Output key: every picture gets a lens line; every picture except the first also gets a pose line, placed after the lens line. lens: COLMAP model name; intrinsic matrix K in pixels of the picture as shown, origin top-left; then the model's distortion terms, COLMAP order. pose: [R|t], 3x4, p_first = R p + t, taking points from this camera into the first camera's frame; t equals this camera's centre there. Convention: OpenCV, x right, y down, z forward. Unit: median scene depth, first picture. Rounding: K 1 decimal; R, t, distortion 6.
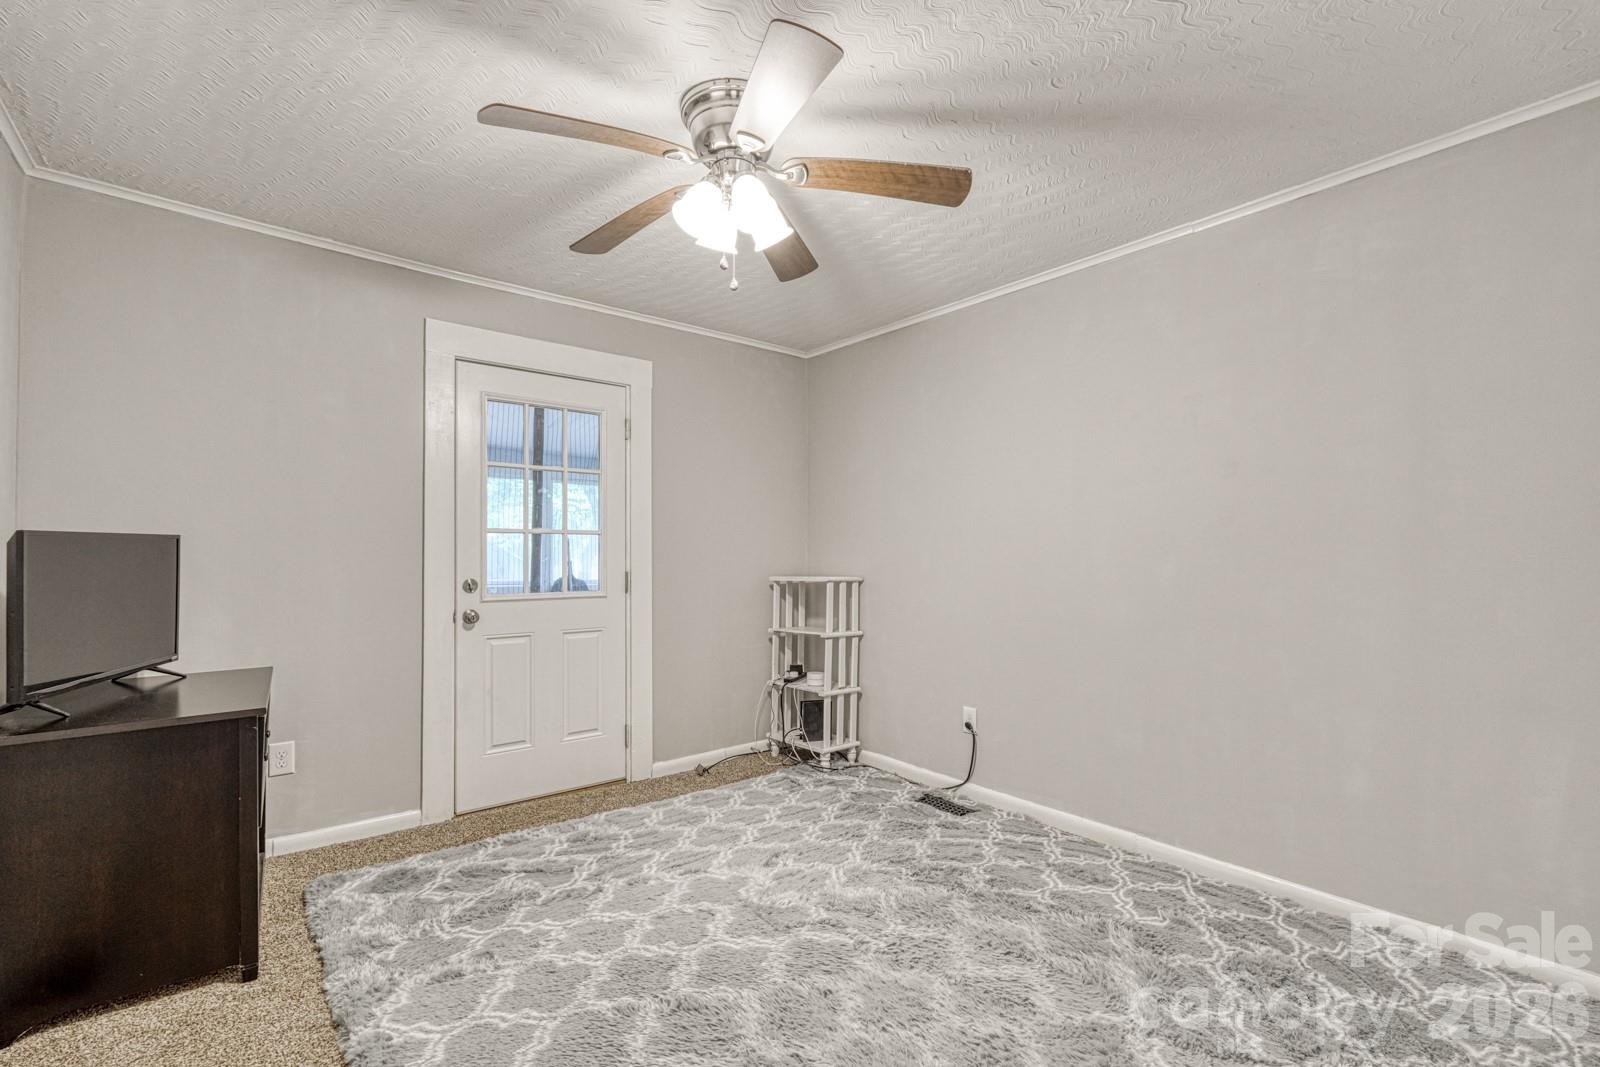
lens RADIAL K [[704.3, 0, 802.2], [0, 704.3, 538.5], [0, 0, 1]] dist [-0.000394, 0.000144]
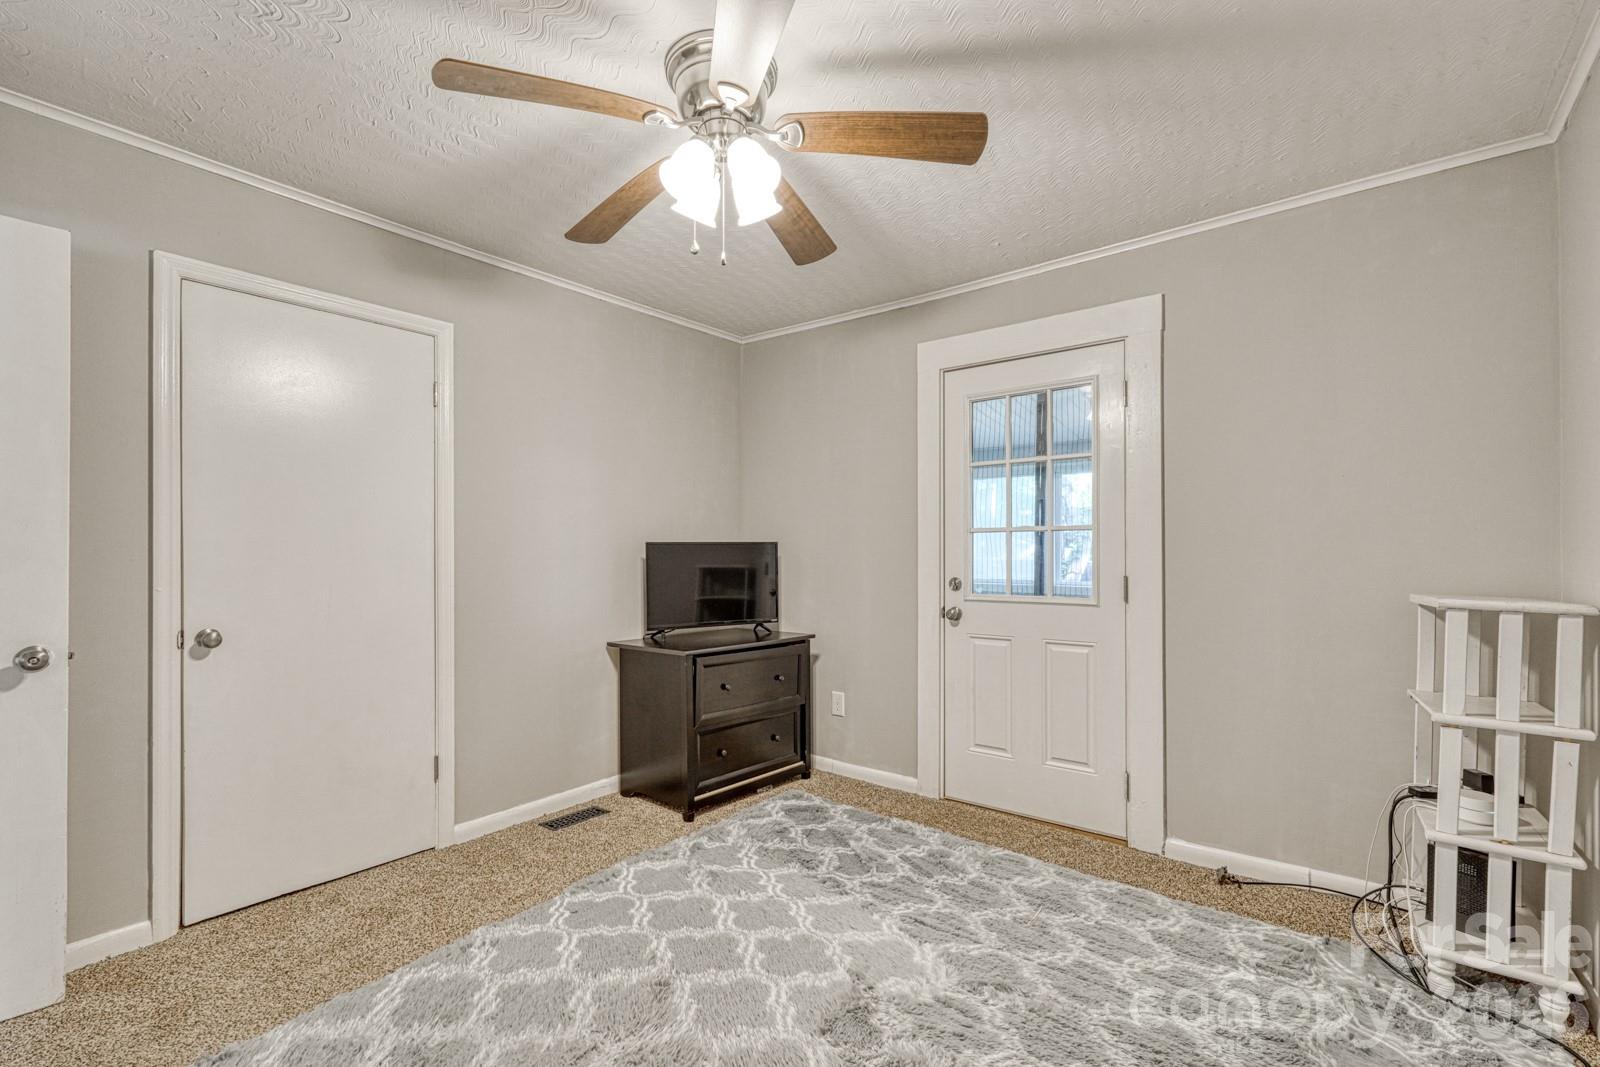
lens RADIAL K [[704.3, 0, 802.2], [0, 704.3, 538.5], [0, 0, 1]] dist [-0.000394, 0.000144]
pose [[0.217793, -0.022275, -0.975741, 0.510030], [0.022666, 0.999585, -0.017760, 0.013154], [0.975732, -0.018248, 0.218207, 0.557962]]
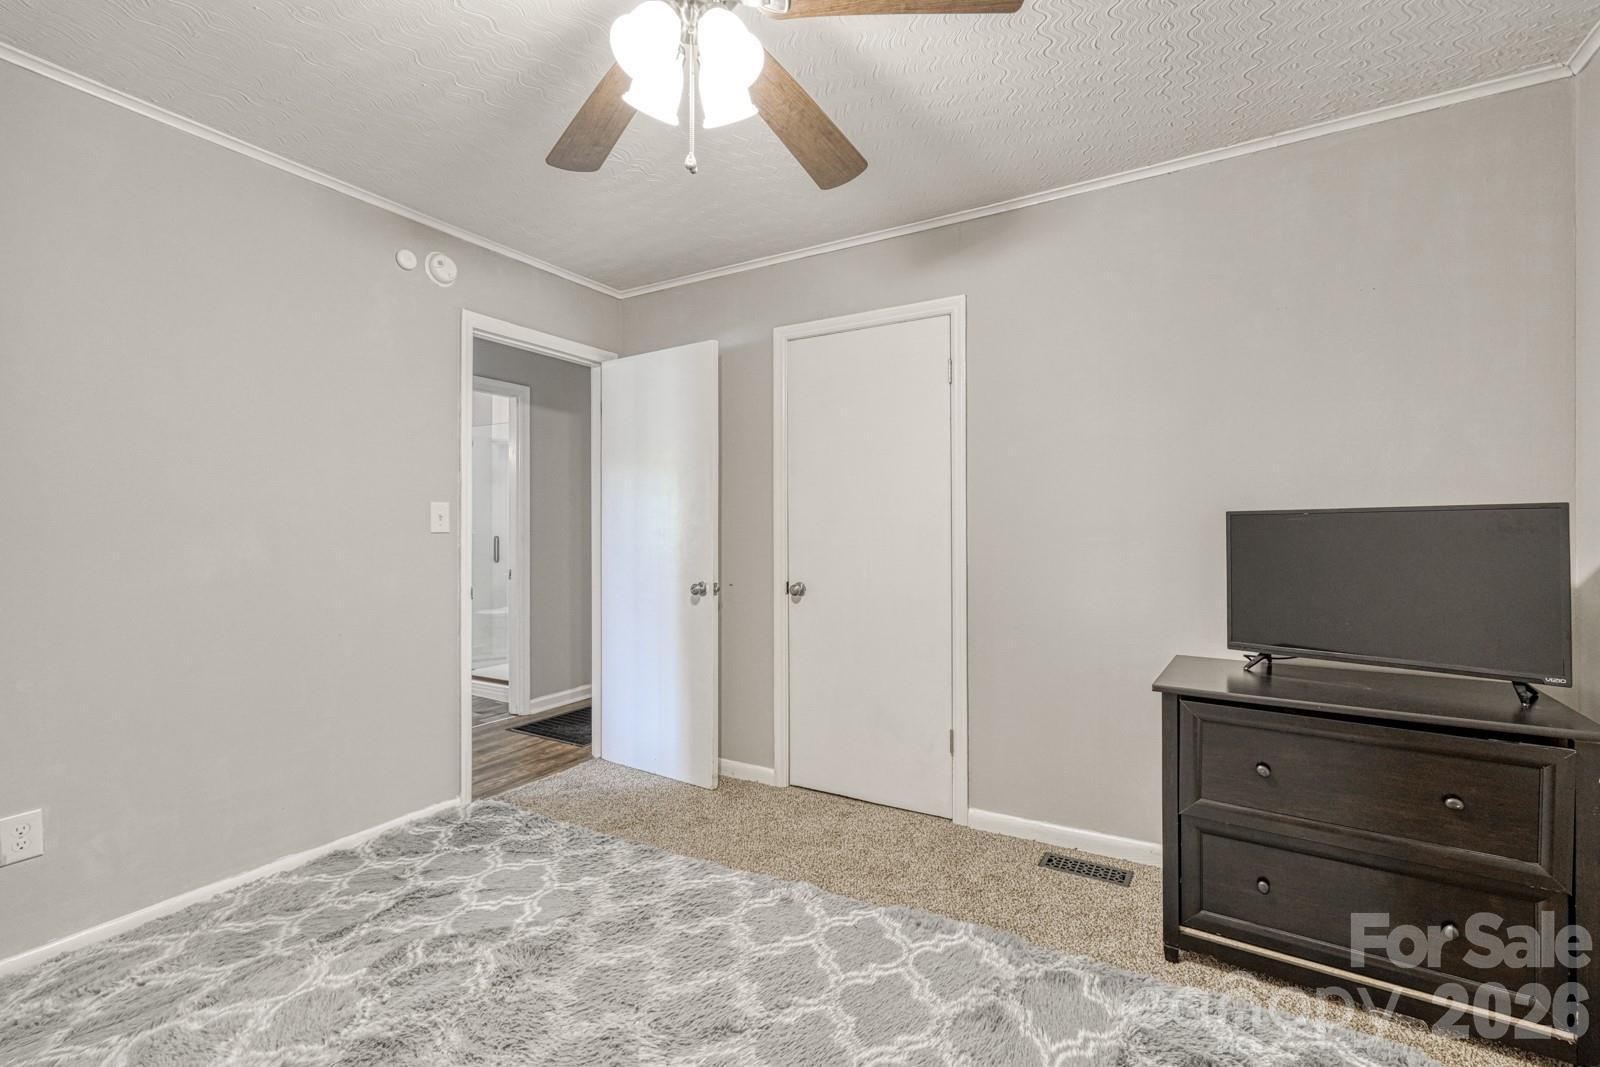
lens RADIAL K [[703.2, 0, 798.6], [0, 703.2, 520.1], [0, 0, 1]] dist [-0.000649, -0.000128]
pose [[-0.937323, -0.003032, -0.348449, 0.033618], [0.008663, 0.999450, -0.032000, 0.021192], [0.348354, -0.033013, -0.936781, 1.074932]]
